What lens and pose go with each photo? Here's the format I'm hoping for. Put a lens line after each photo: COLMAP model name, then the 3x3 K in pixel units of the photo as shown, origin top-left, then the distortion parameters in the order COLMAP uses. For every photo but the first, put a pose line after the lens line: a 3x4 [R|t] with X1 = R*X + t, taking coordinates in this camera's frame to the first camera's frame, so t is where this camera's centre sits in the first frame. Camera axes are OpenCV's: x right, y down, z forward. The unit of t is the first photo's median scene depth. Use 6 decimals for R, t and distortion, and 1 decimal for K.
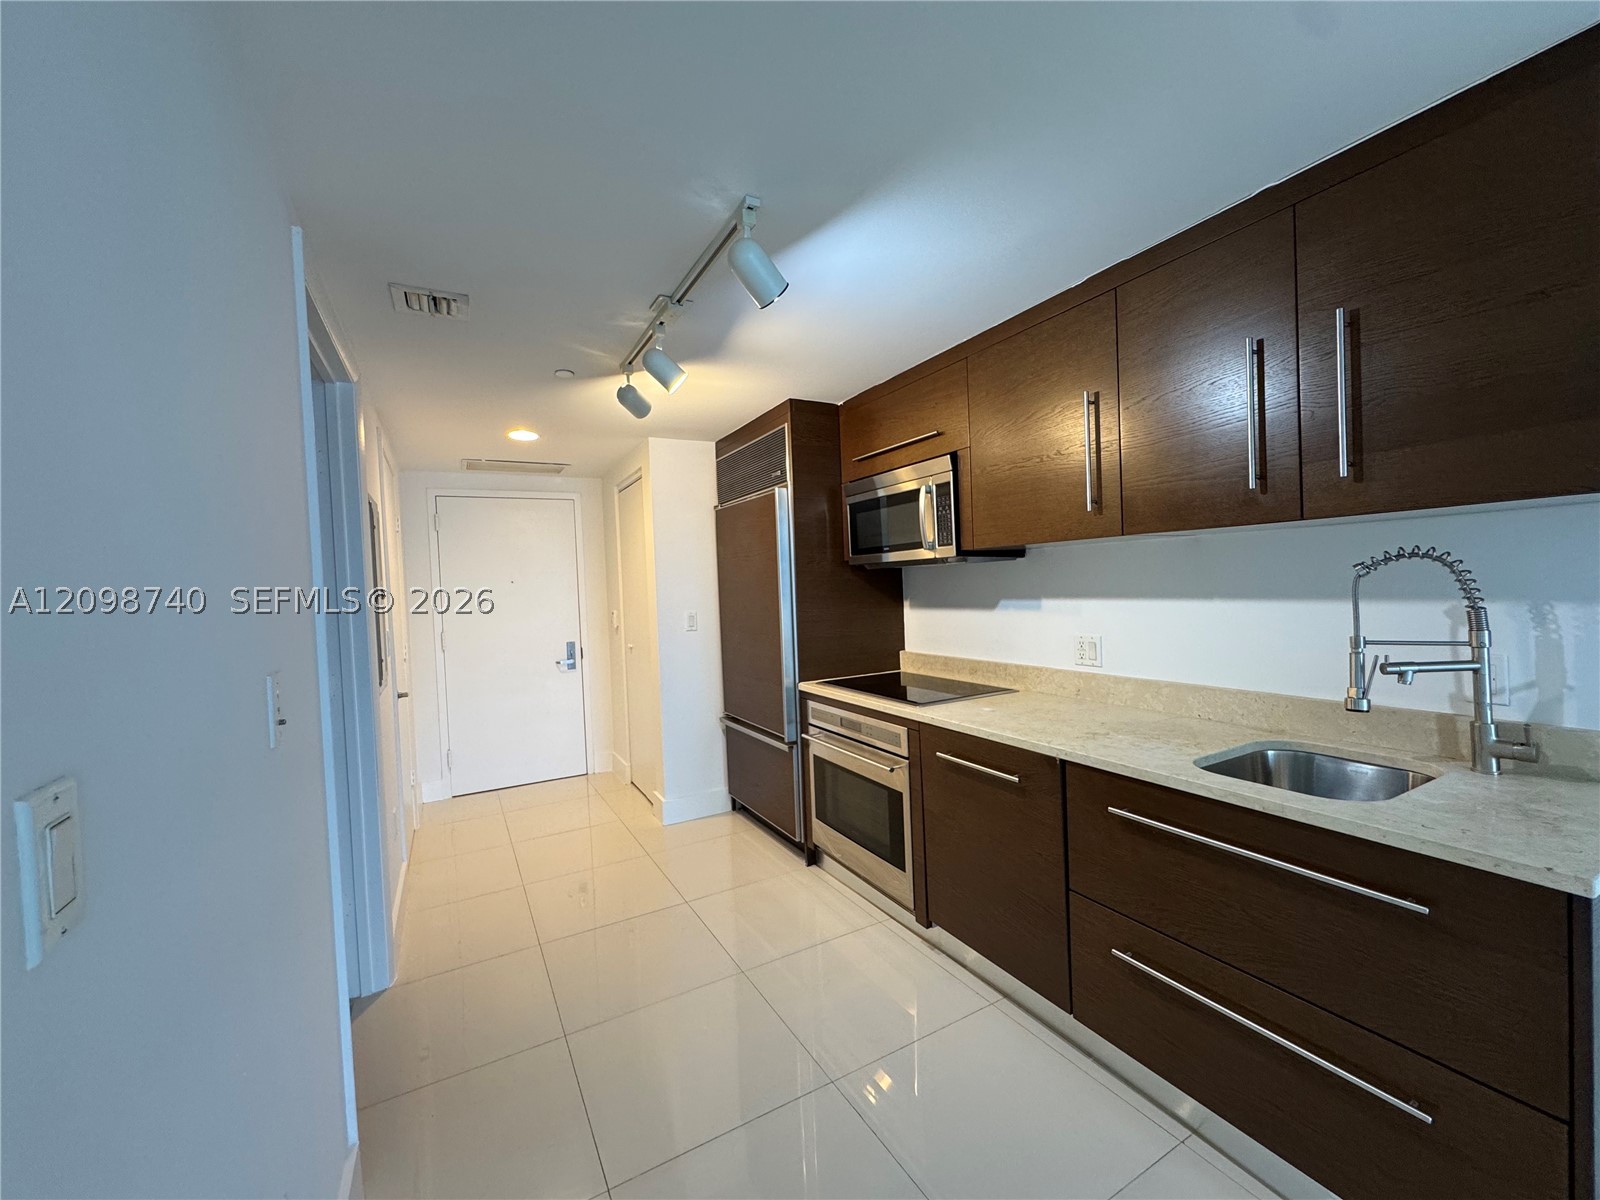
lens RADIAL K [[638.4, 0, 800.0], [0, 638.4, 600.0], [0, 0, 1]] dist [0.000034, -0.000109]
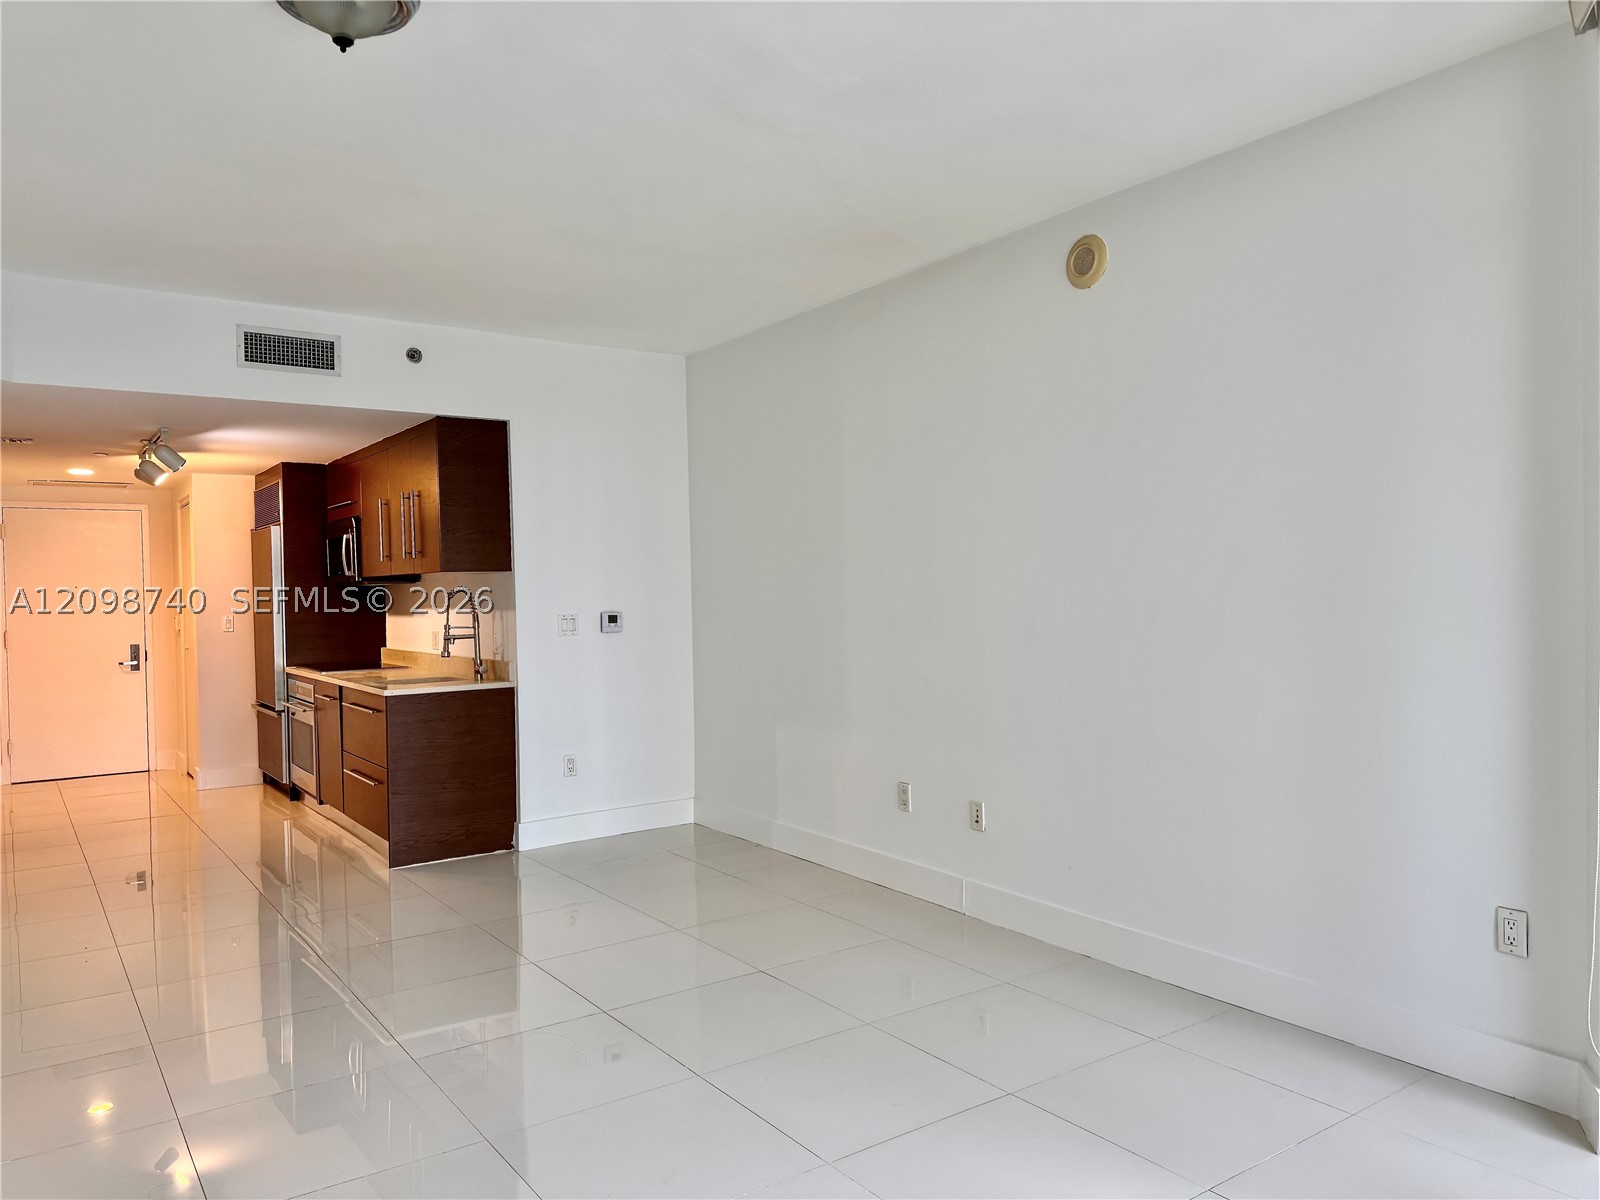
lens RADIAL K [[1135.1, 0, 800.0], [0, 1135.1, 600.0], [0, 0, 1]] dist [0.009756, -0.004231]
pose [[0.994032, 0.017893, 0.107609, 0.847567], [-0.016200, 0.999731, -0.016584, 0.007987], [-0.107877, 0.014742, 0.994055, -1.586520]]
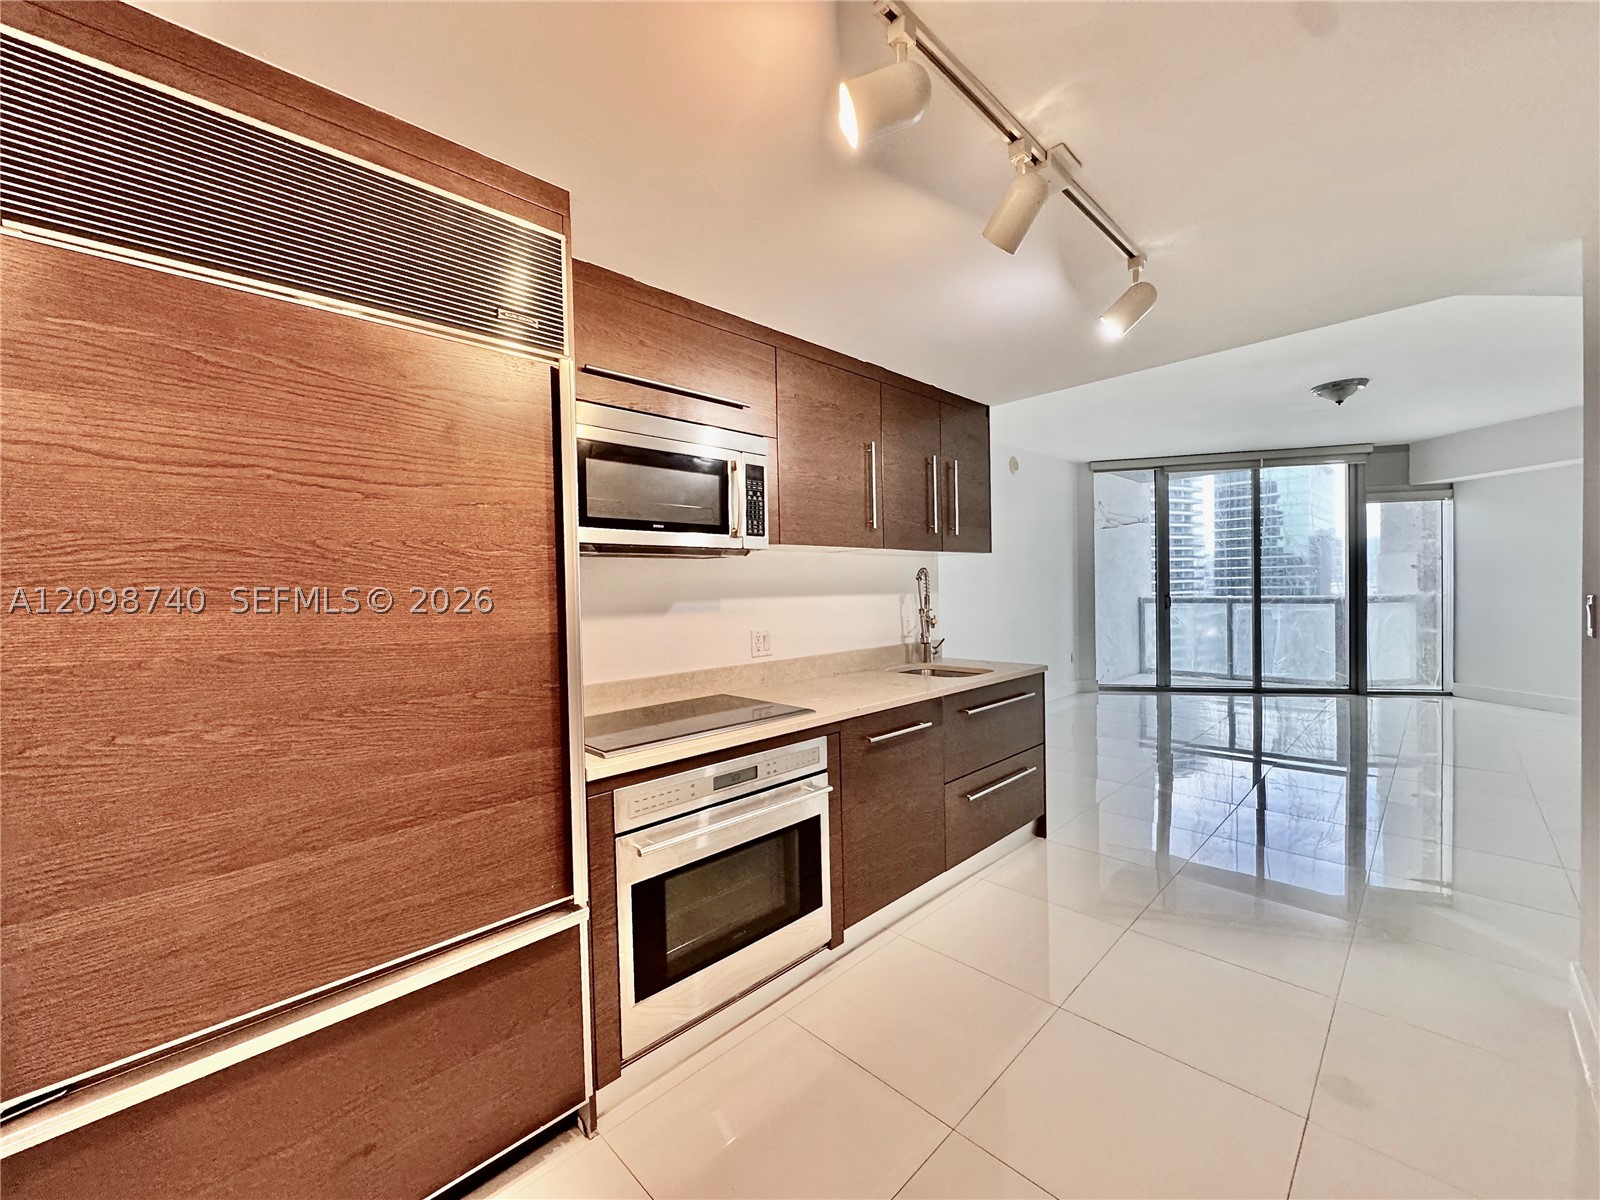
lens RADIAL K [[638.4, 0, 800.0], [0, 638.4, 600.0], [0, 0, 1]] dist [0.000034, -0.000109]
pose [[-0.268174, 0.024082, 0.963069, -0.547938], [0.053603, 0.998512, -0.010042, 0.014008], [-0.961878, 0.048931, -0.269066, 1.007786]]
